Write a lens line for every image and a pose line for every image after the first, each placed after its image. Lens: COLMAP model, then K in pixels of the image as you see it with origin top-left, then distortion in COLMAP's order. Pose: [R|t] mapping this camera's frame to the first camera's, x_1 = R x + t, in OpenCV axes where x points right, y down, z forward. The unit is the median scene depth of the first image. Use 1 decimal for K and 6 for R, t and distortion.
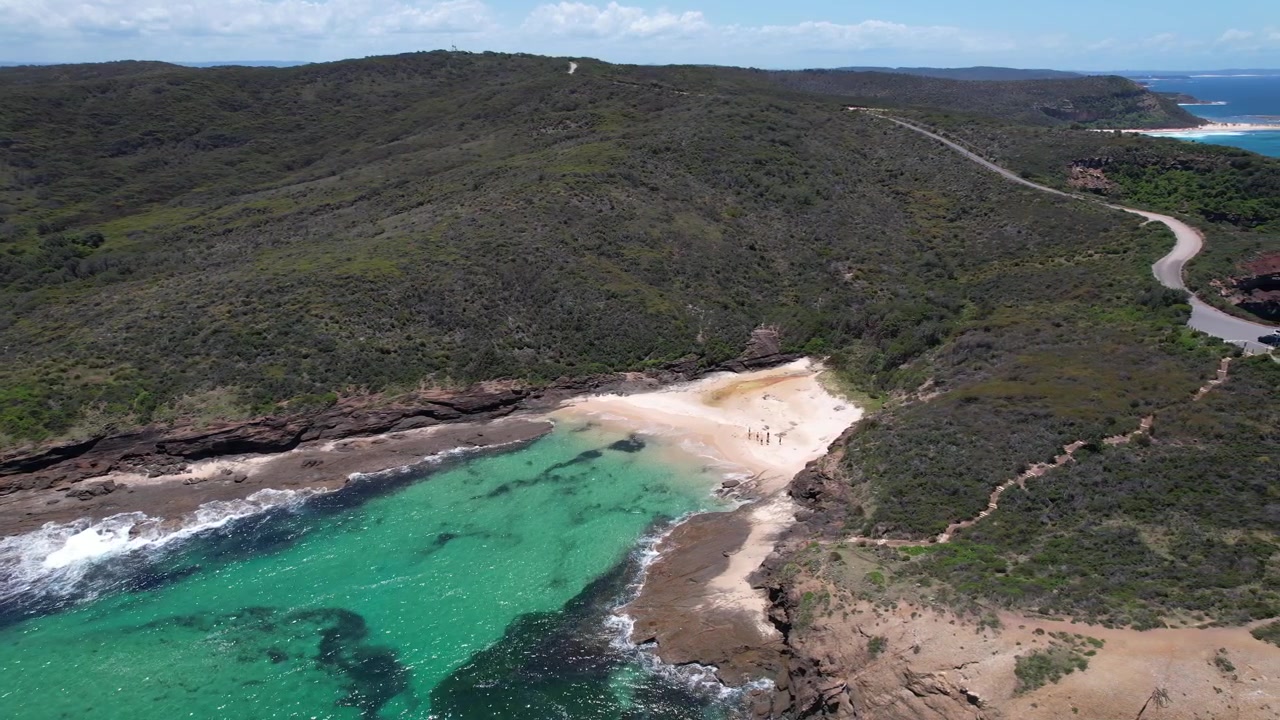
lens RADIAL K [[866.1, 0, 640.0], [0, 866.1, 360.0], [0, 0, 1]] dist [-0.005965, -0.001047]
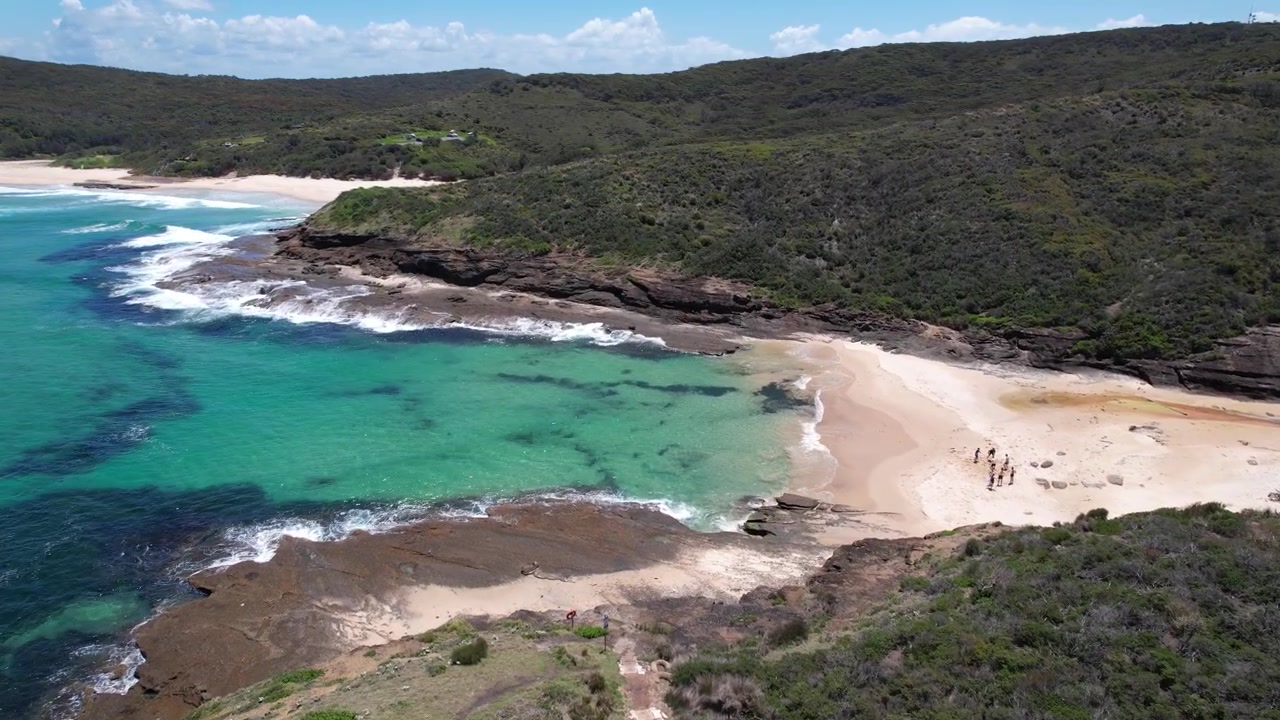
lens RADIAL K [[866.1, 0, 640.0], [0, 866.1, 360.0], [0, 0, 1]] dist [-0.005965, -0.001047]
pose [[0.612626, 0.249057, -0.750107, 0.322307], [-0.286370, 0.954514, 0.083042, 0.047585], [0.736670, 0.163934, 0.656082, 0.509427]]
